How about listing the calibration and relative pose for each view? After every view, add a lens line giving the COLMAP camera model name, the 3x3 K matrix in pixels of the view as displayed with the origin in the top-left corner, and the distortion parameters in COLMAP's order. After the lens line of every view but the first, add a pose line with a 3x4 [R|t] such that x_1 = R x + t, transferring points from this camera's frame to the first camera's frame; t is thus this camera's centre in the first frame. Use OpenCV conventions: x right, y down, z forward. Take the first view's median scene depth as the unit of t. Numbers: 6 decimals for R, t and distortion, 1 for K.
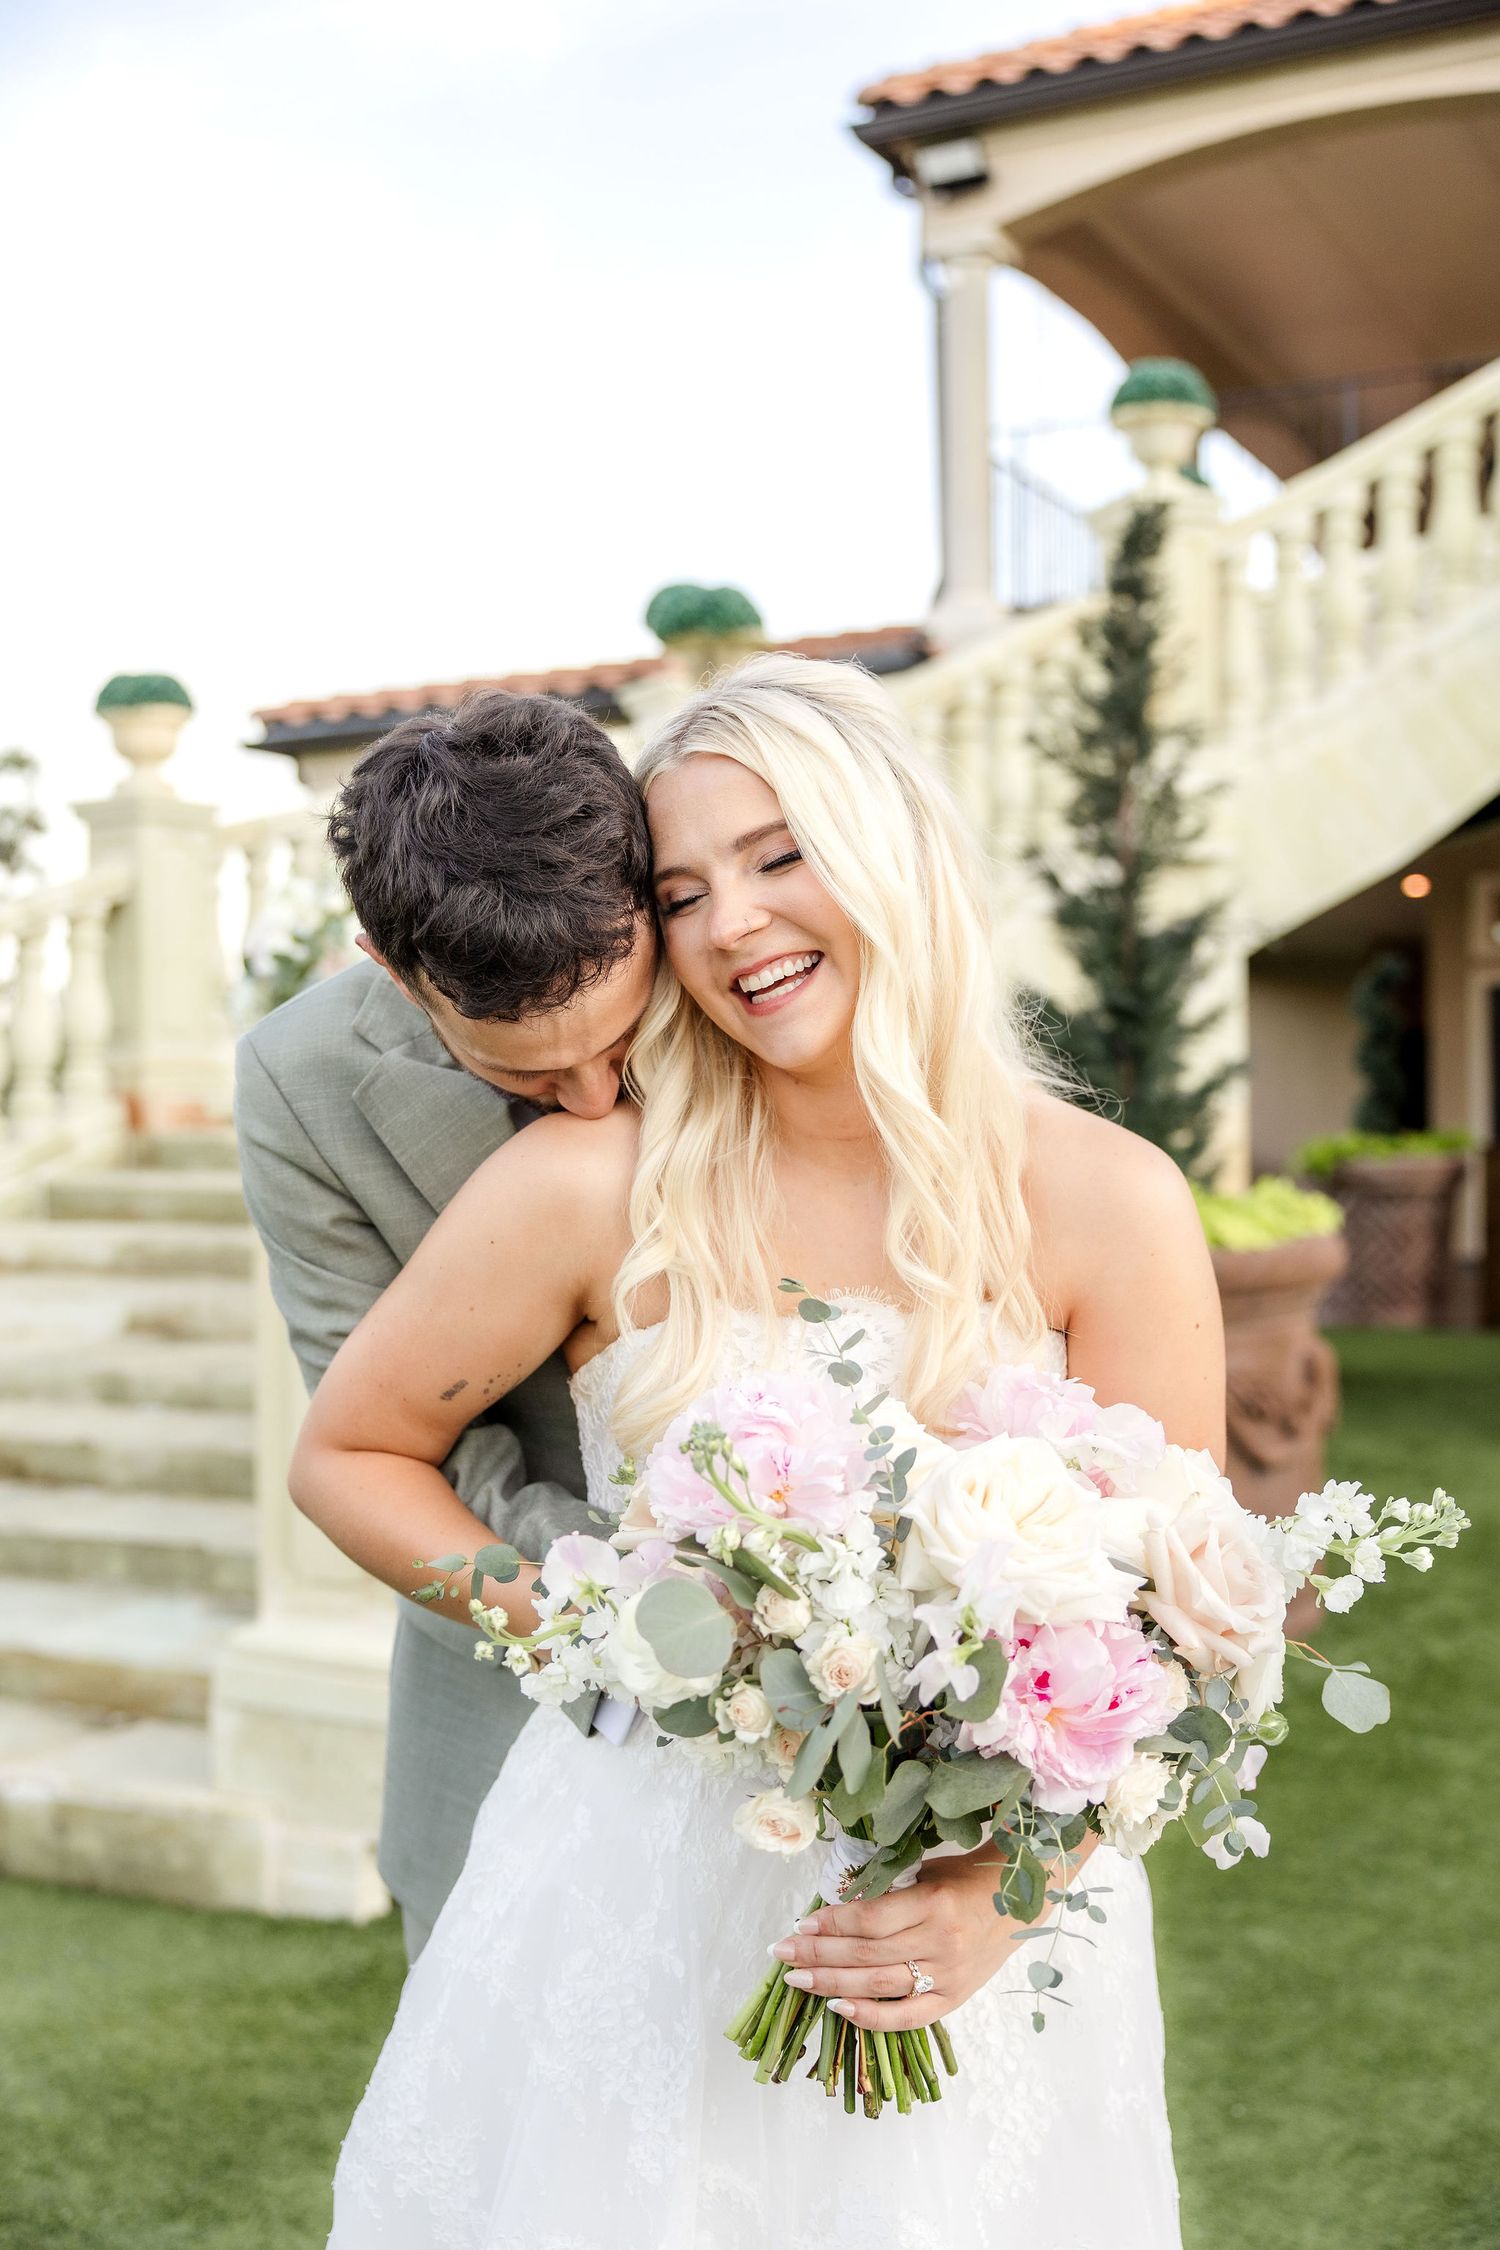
lens RADIAL K [[2418.7, 0, 748.6], [0, 2418.7, 1128.0], [0, 0, 1]] dist [0.005587, 0.000000]
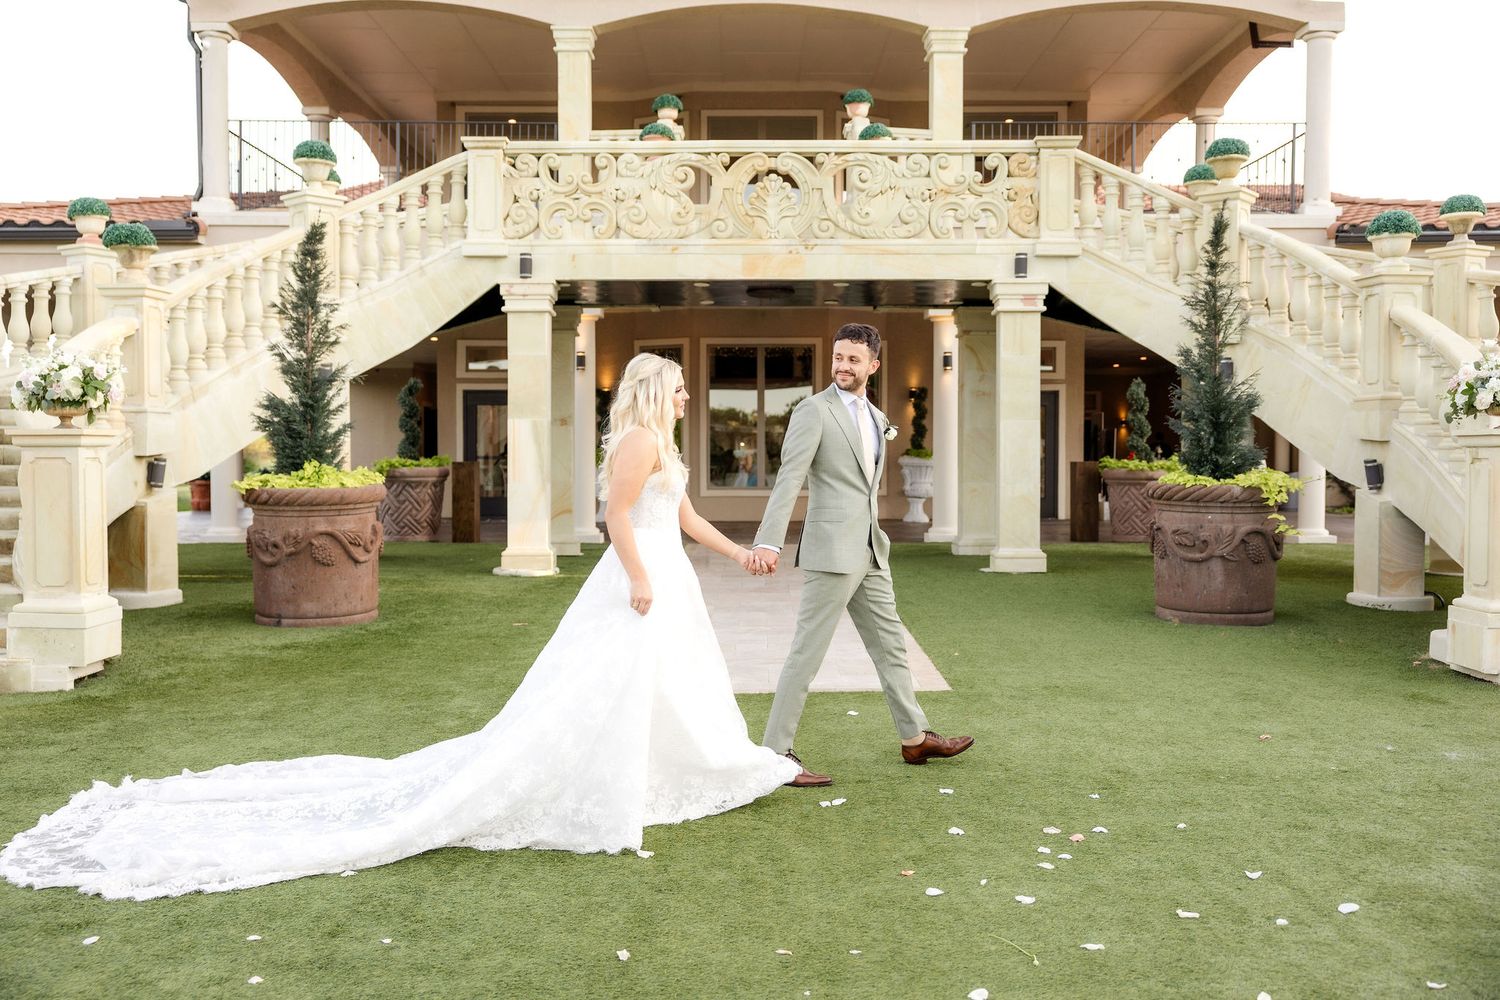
lens RADIAL K [[1471.2, 0, 749.4], [0, 1471.2, 501.0], [0, 0, 1]] dist [0.007243, 0.000000]
pose [[0.891661, -0.002500, 0.452697, -0.156268], [-0.008547, 0.999714, 0.022356, 0.019928], [-0.452623, -0.023803, 0.891384, -0.731007]]
